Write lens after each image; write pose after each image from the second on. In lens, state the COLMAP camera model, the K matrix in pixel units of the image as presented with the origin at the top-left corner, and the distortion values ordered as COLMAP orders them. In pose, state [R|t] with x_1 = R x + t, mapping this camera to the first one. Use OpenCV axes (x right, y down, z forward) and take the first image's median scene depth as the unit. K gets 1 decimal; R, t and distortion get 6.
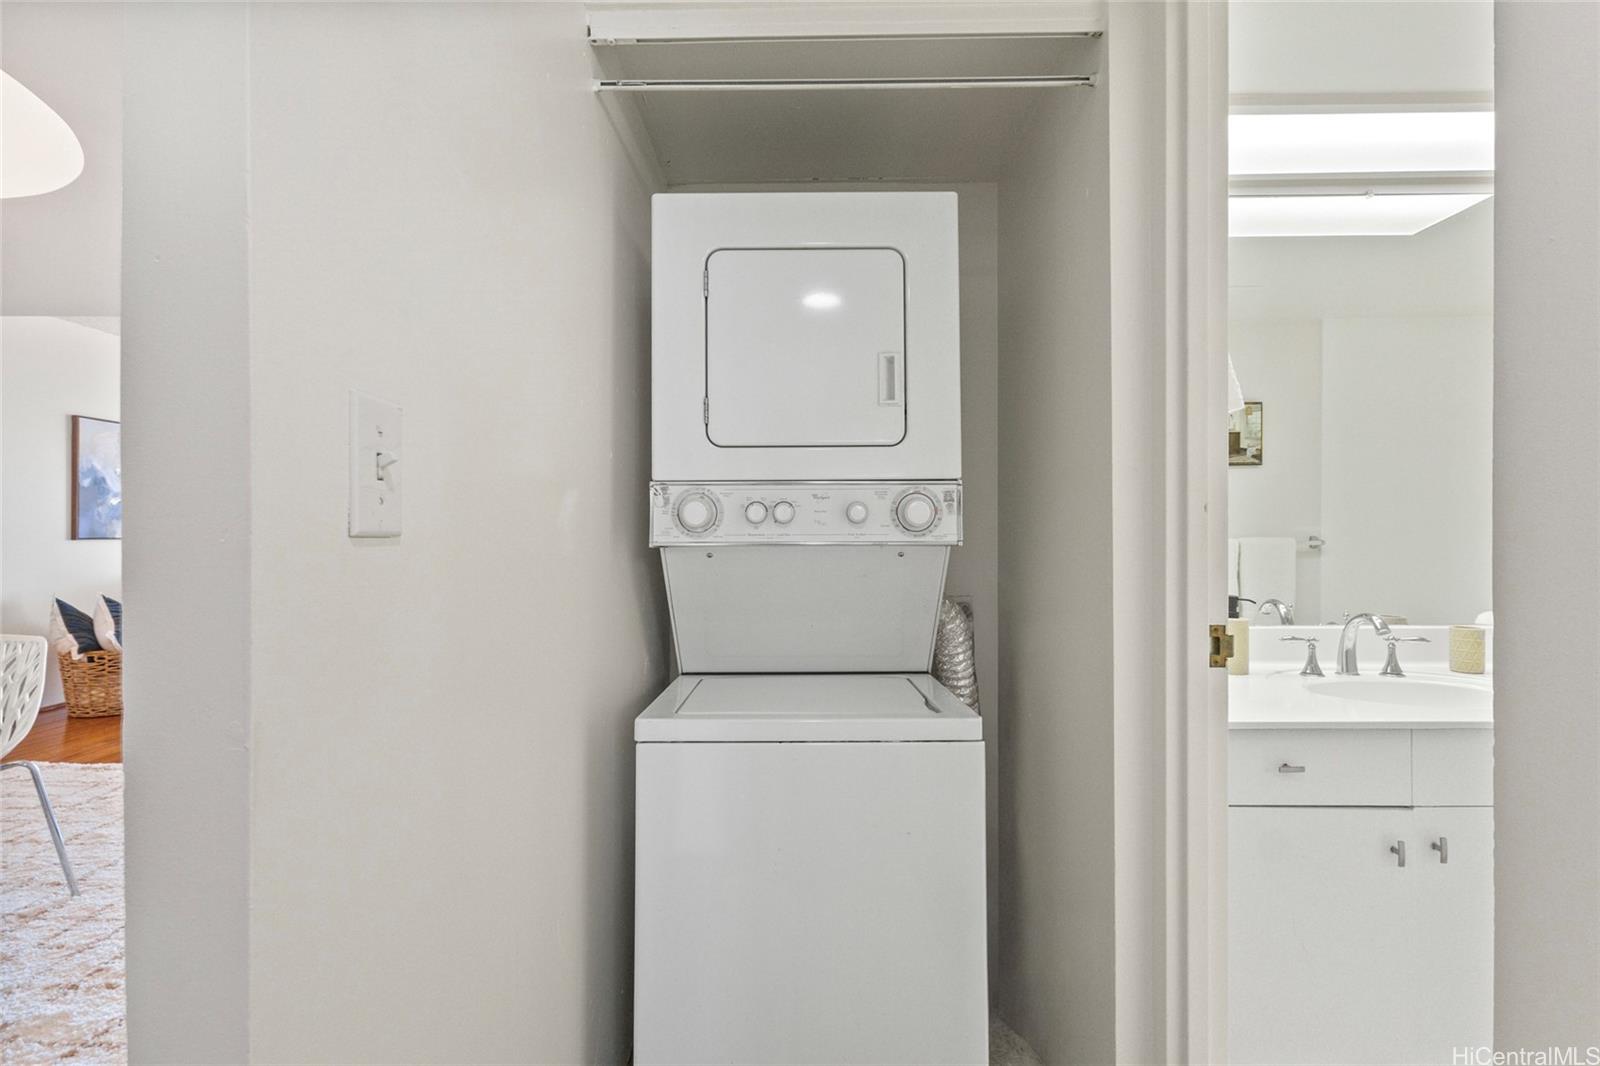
lens RADIAL K [[746.3, 0, 784.0], [0, 746.3, 530.7], [0, 0, 1]] dist [-0.003624, 0.002035]
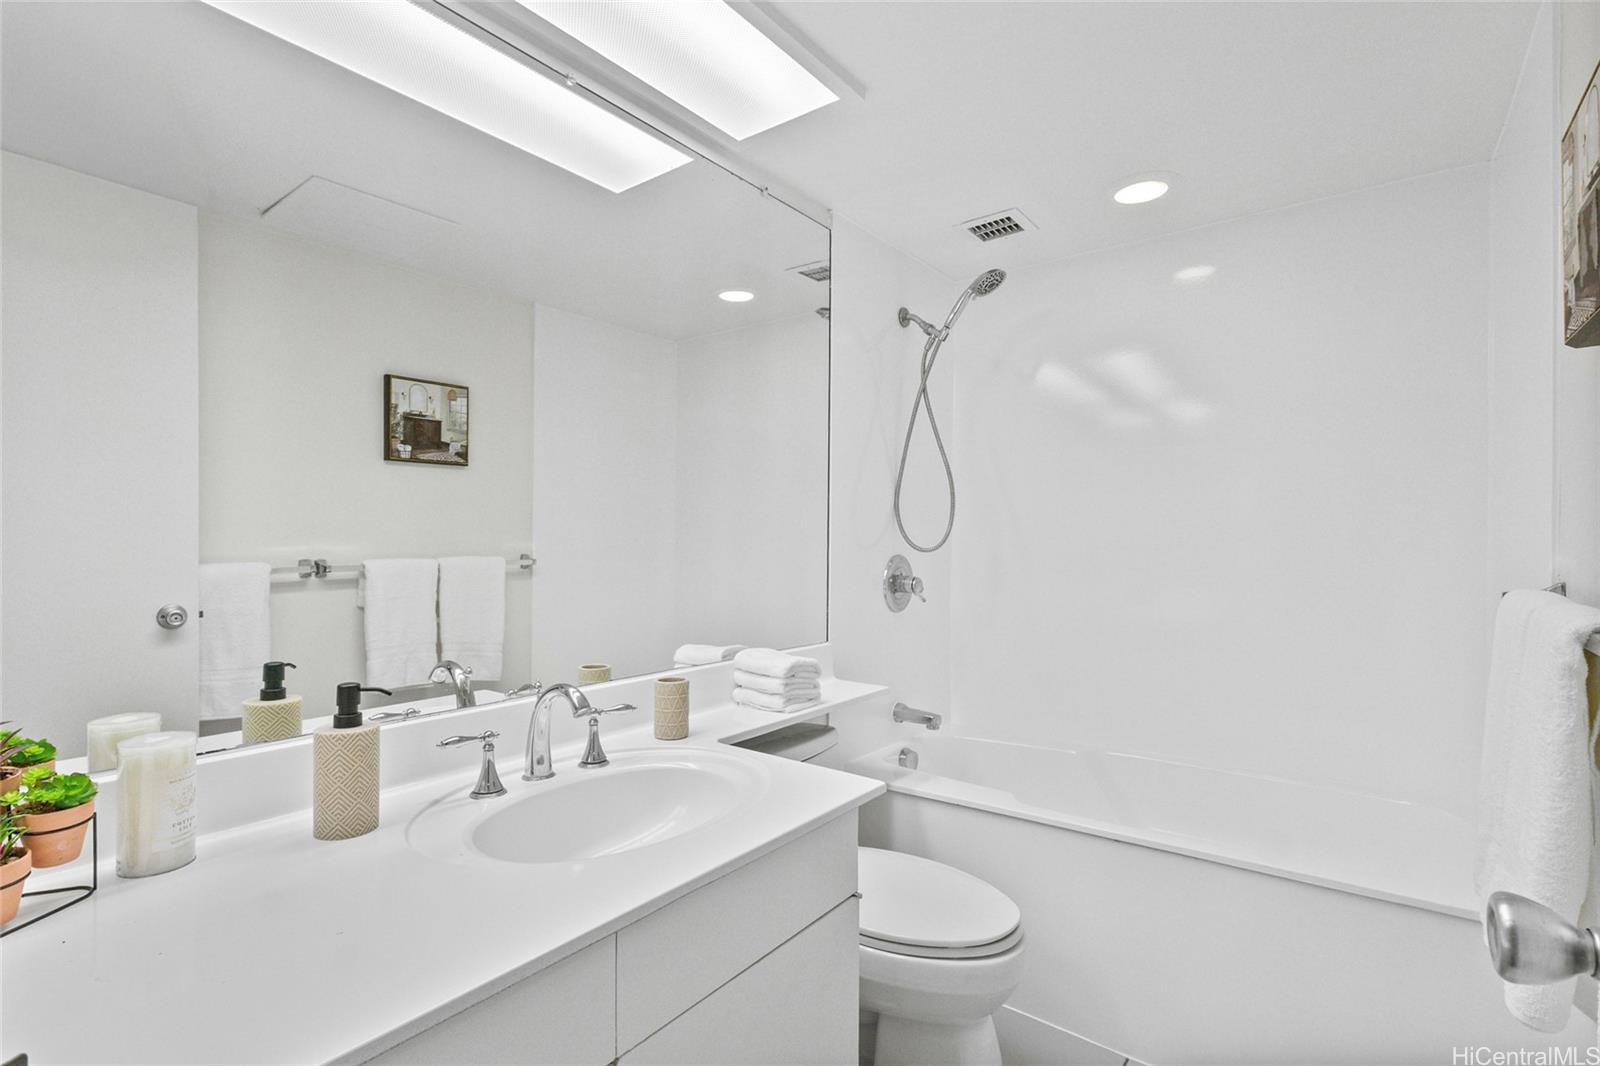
lens RADIAL K [[746.3, 0, 792.1], [0, 746.3, 539.3], [0, 0, 1]] dist [-0.003624, 0.002035]
pose [[0.594289, 0.004263, 0.804241, 0.216225], [-0.002572, 0.999991, -0.003400, -0.008273], [-0.804248, -0.000047, 0.594294, 0.258786]]
